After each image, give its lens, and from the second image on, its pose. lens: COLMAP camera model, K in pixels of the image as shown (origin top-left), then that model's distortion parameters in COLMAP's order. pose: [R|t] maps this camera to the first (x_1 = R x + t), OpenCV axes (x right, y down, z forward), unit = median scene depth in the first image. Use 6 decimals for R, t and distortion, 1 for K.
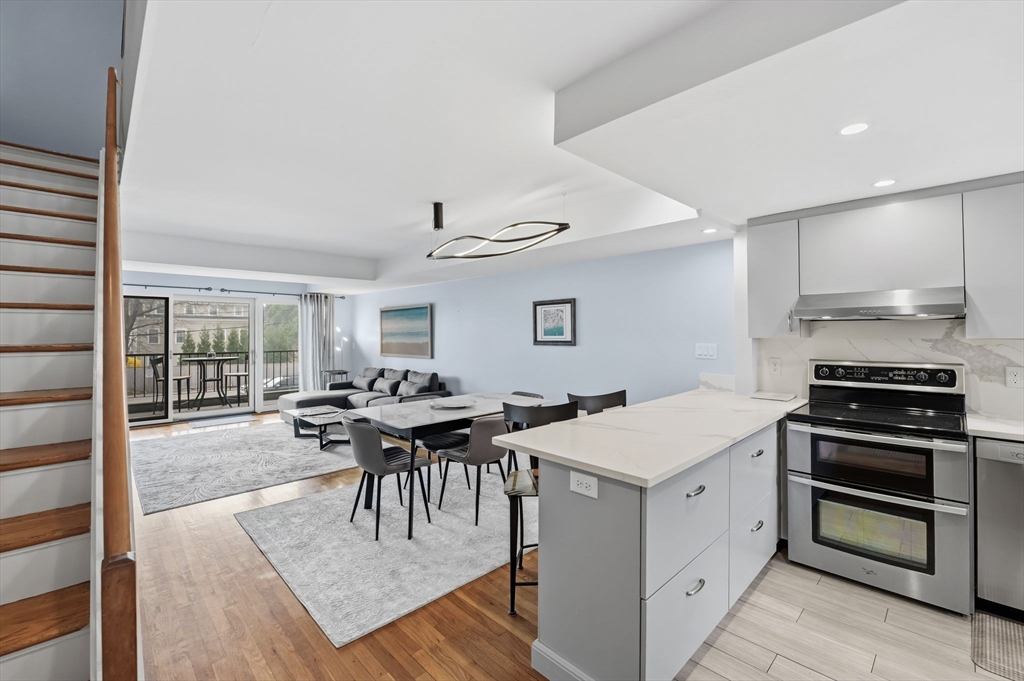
lens RADIAL K [[436.3, 0, 509.9], [0, 436.3, 331.9], [0, 0, 1]] dist [-0.011659, -0.000572]
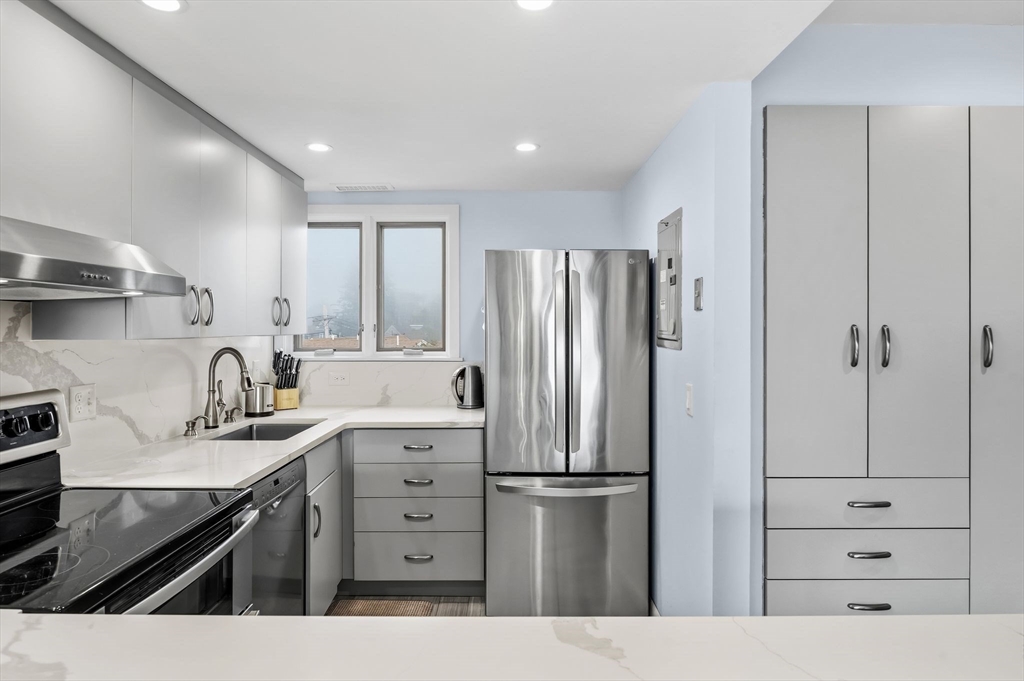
lens RADIAL K [[589.4, 0, 503.0], [0, 589.4, 331.4], [0, 0, 1]] dist [-0.013187, -0.000504]
pose [[-0.722587, 0.000758, 0.691280, 0.115130], [0.000692, 1.000000, -0.000373, 0.003558], [-0.691280, 0.000209, -0.722587, 0.804705]]
